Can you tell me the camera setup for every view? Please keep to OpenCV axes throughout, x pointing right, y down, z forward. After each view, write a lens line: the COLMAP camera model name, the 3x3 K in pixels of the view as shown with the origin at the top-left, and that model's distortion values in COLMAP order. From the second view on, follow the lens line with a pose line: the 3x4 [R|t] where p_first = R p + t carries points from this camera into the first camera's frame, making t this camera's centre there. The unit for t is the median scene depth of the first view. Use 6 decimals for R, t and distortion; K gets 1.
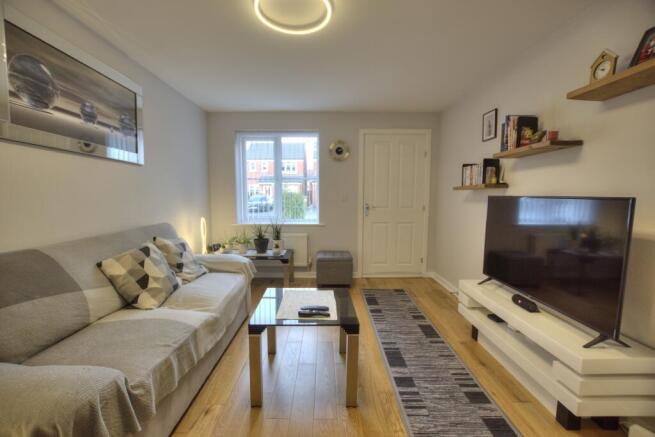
lens RADIAL K [[285.8, 0, 326.4], [0, 285.8, 218.6], [0, 0, 1]] dist [-0.021500, -0.000706]
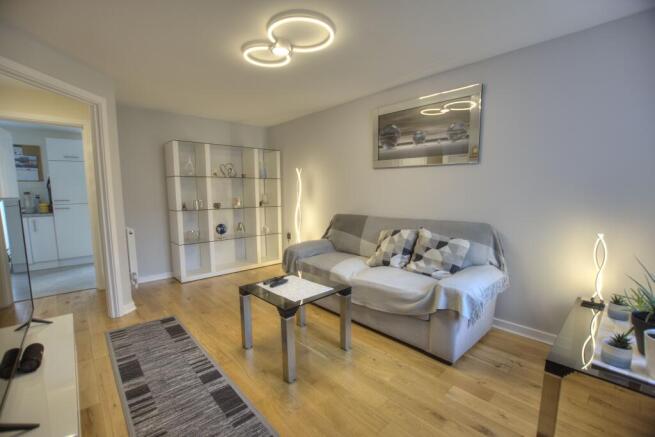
lens RADIAL K [[285.8, 0, 327.2], [0, 285.8, 222.8], [0, 0, 1]] dist [-0.021500, -0.000706]
pose [[-0.738960, 0.079037, -0.669098, 0.619632], [-0.049253, 0.984101, 0.170642, -0.175157], [0.671947, 0.159052, -0.723319, 1.980228]]
